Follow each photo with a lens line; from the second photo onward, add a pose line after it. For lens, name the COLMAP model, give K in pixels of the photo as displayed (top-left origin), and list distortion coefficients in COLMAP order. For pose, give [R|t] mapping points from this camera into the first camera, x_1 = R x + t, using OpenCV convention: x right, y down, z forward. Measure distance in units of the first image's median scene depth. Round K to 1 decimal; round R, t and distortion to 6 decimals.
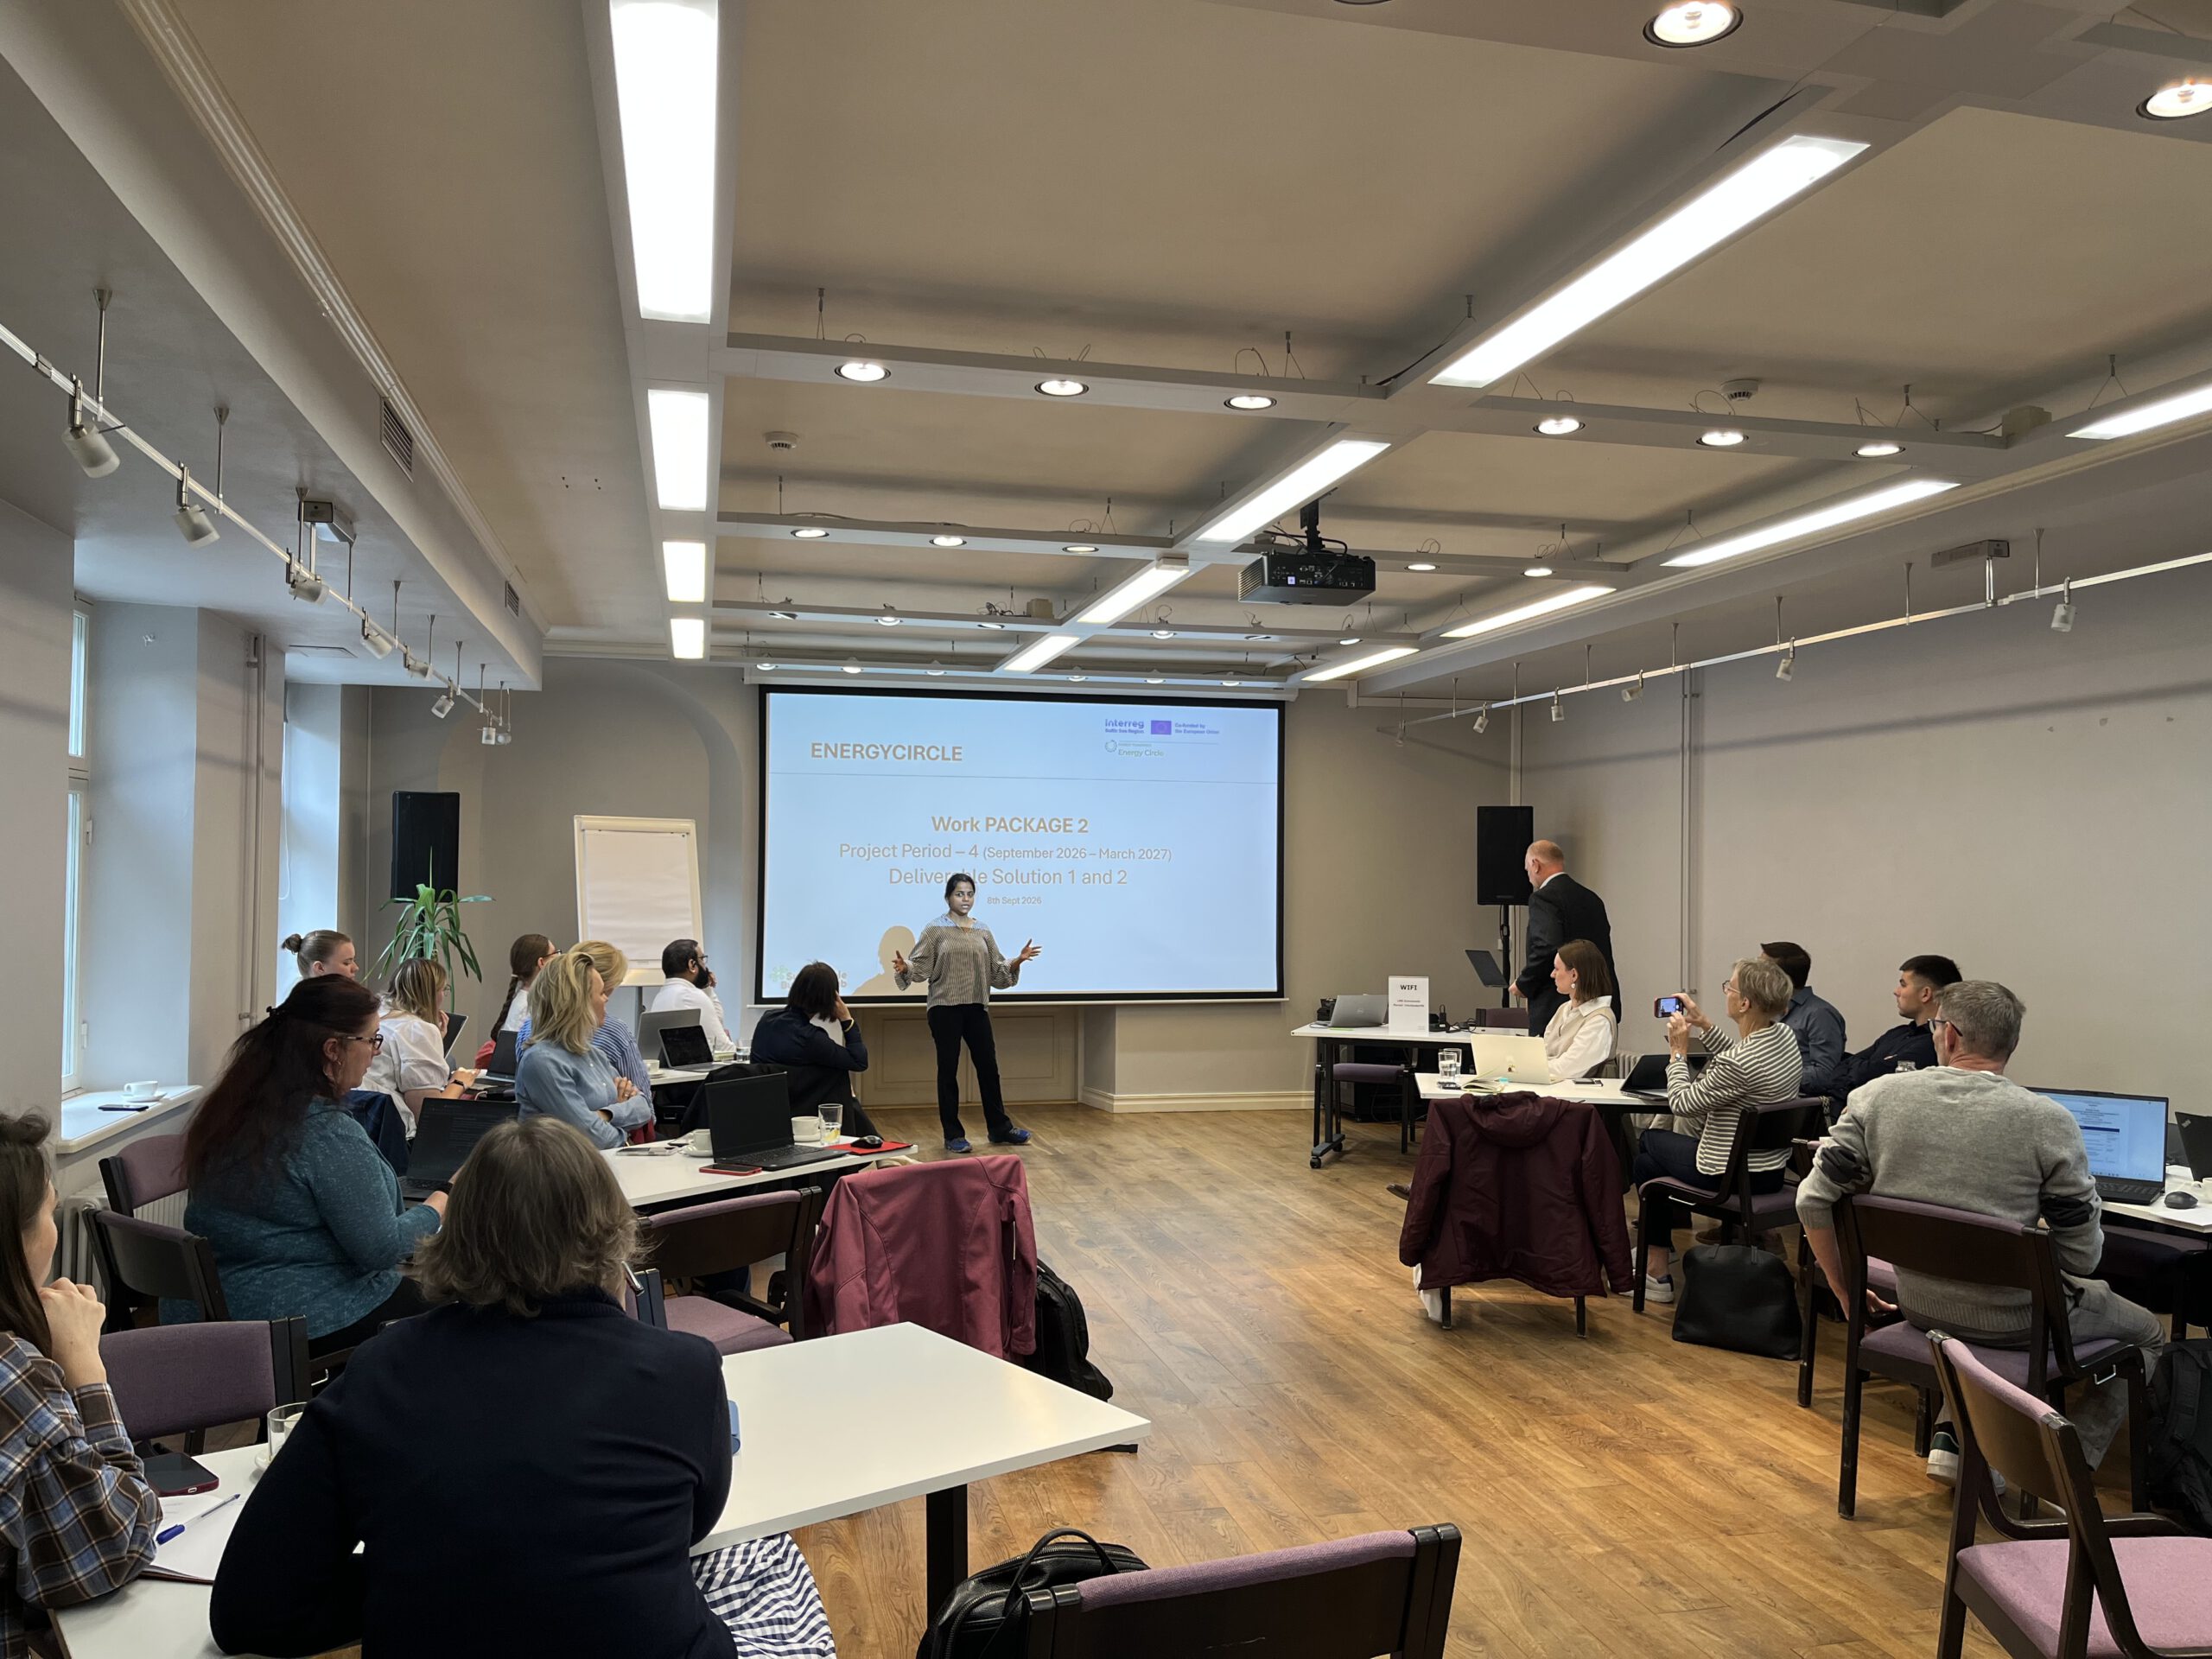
lens RADIAL K [[1643.7, 0, 1106.0], [0, 1643.7, 829.5], [0, 0, 1]] dist [0.094832, -0.140785]
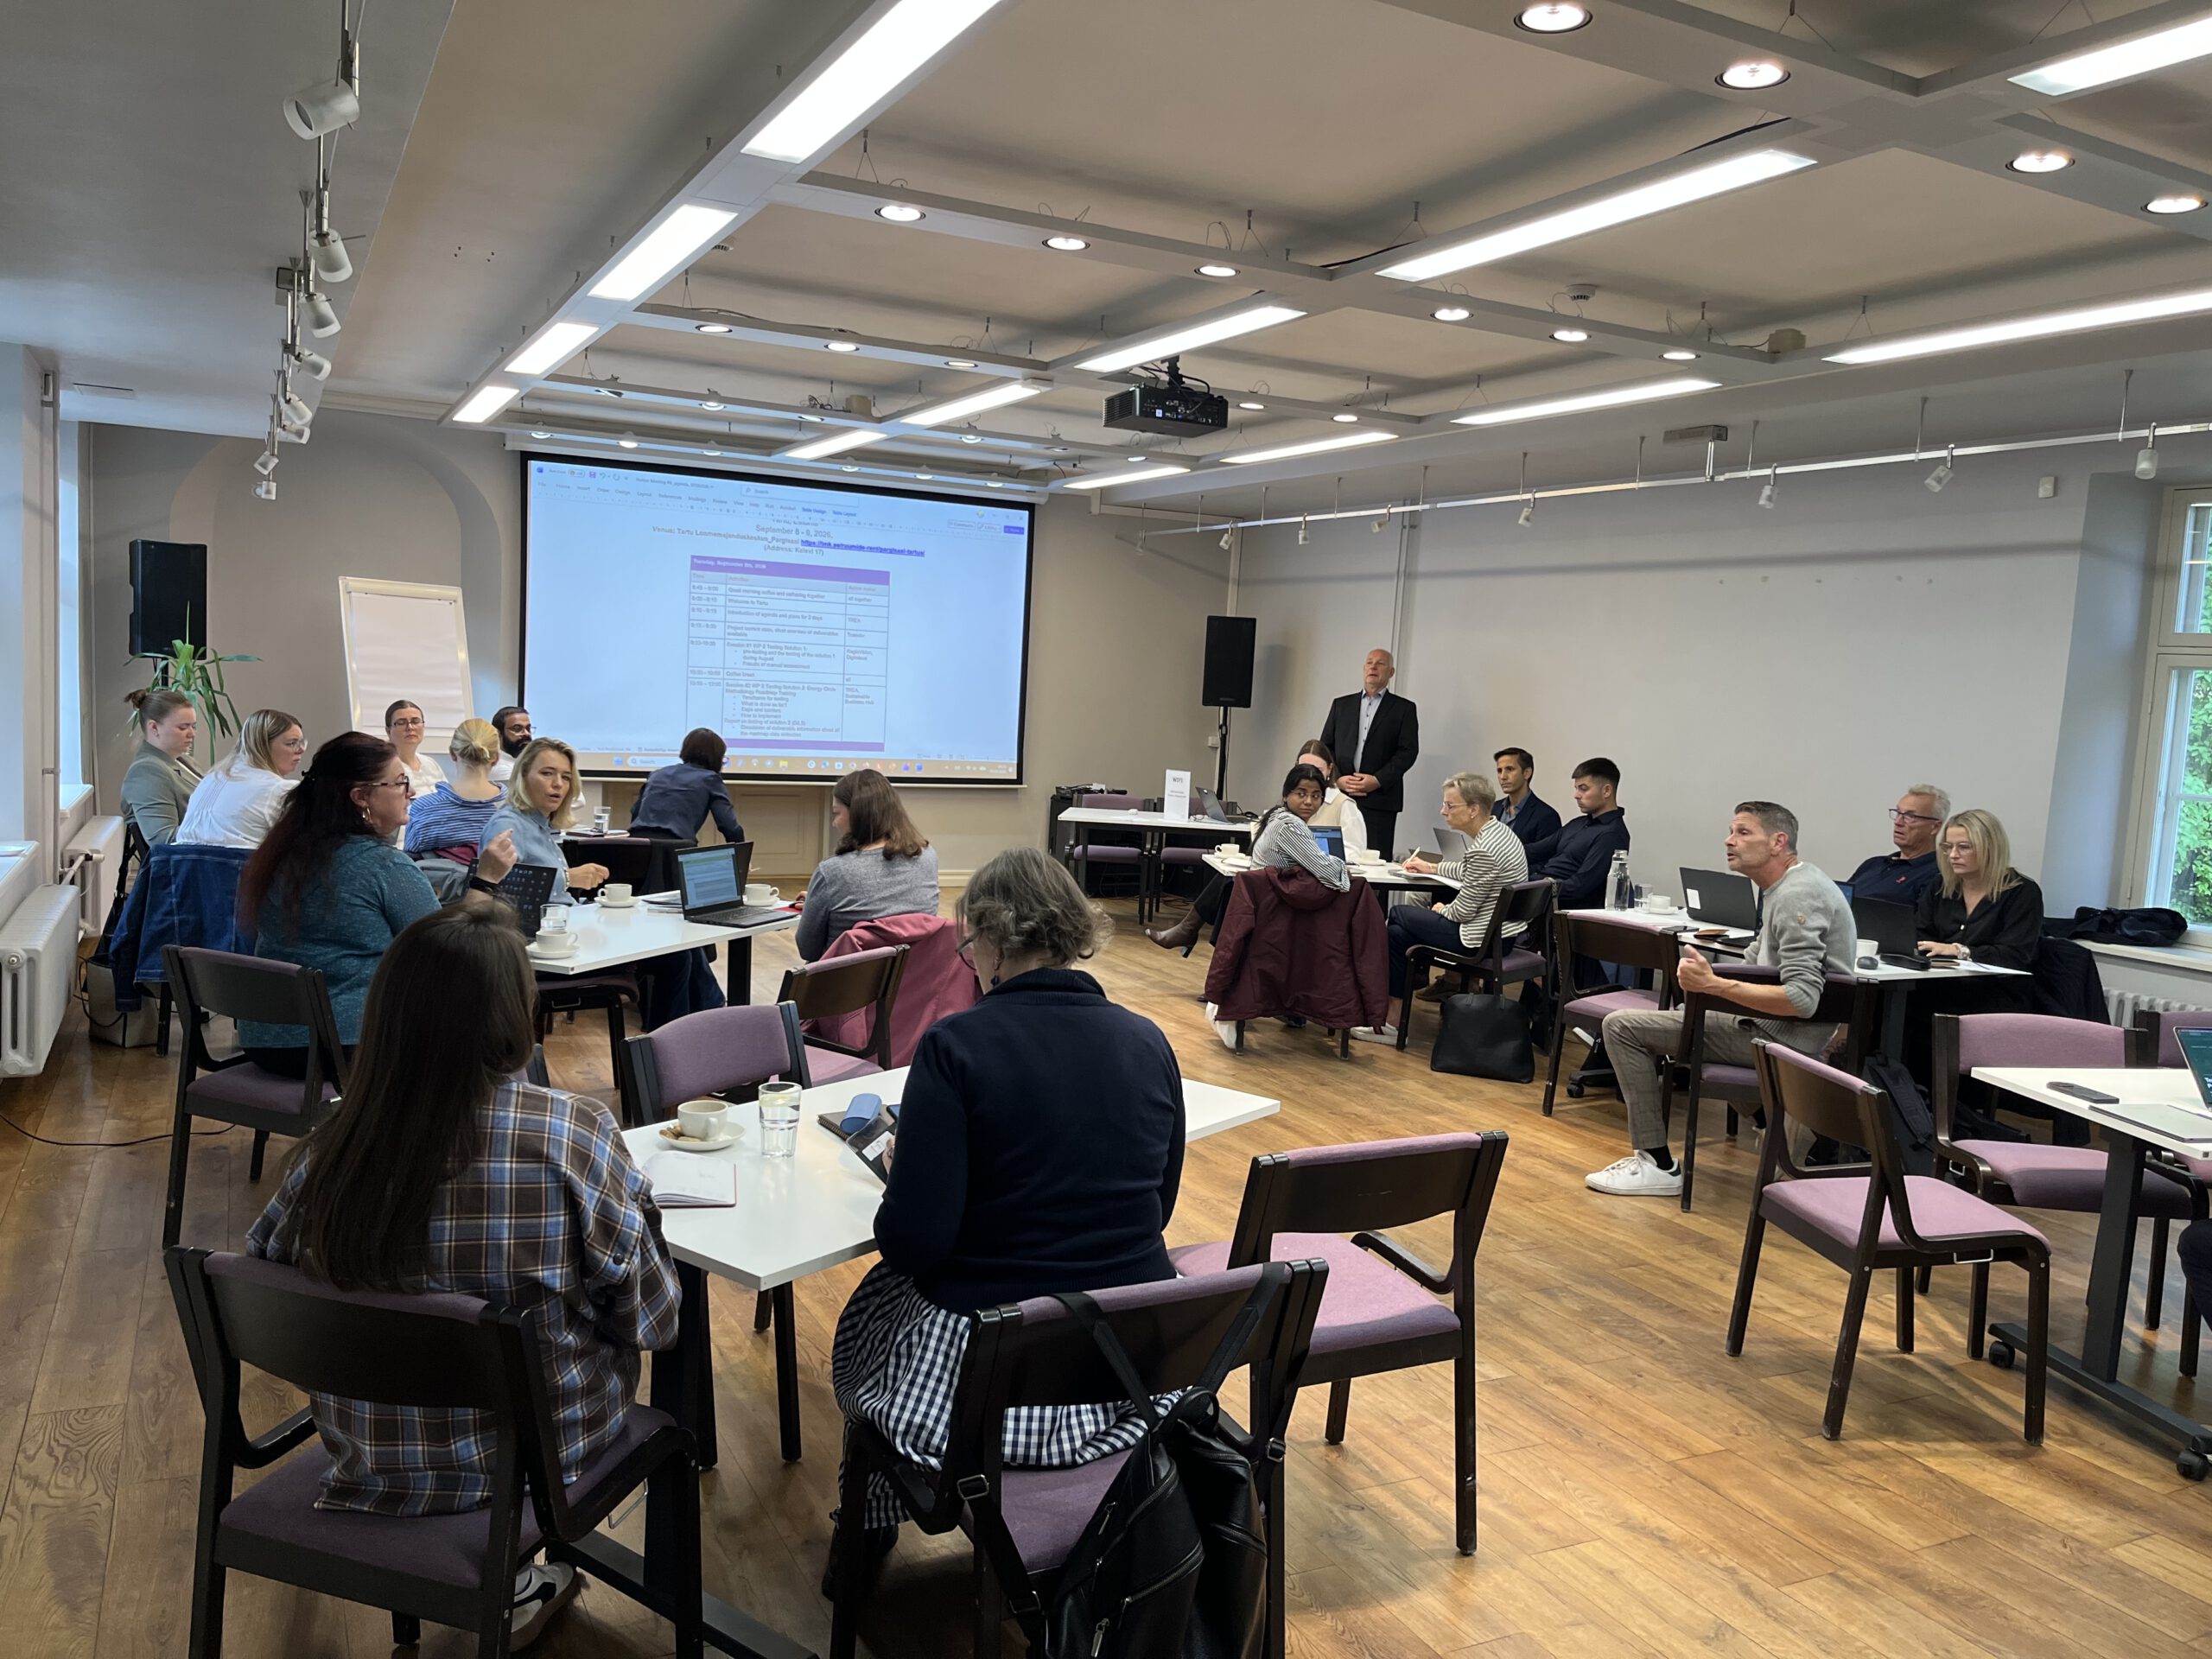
lens RADIAL K [[1628.2, 0, 1106.0], [0, 1628.2, 829.5], [0, 0, 1]] dist [0.036723, -0.009333]
pose [[0.974637, 0.024262, 0.222474, -0.144908], [-0.053049, 0.990820, 0.124345, -0.007581], [-0.217415, -0.132993, 0.966976, -0.081482]]
